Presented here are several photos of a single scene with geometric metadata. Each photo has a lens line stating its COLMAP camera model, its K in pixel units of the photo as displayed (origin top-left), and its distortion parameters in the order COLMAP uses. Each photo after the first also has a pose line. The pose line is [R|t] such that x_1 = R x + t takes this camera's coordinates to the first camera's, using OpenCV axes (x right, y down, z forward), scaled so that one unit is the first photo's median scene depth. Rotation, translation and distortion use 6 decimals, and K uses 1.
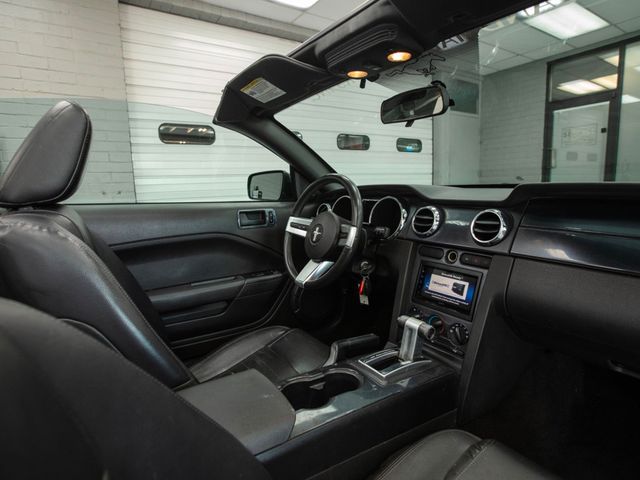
lens RADIAL K [[345.1, 0, 321.1], [0, 345.1, 239.0], [0, 0, 1]] dist [-0.000425, -0.000046]
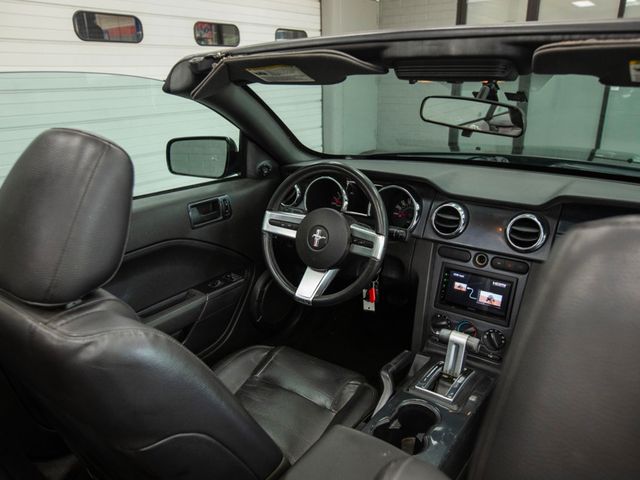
lens RADIAL K [[486.7, 0, 318.8], [0, 486.7, 239.1], [0, 0, 1]] dist [0.000353, -0.000869]
pose [[0.934688, -0.094447, 0.342693, -0.463548], [0.038883, 0.985437, 0.165537, -0.230094], [-0.353337, -0.141401, 0.924748, -0.066603]]
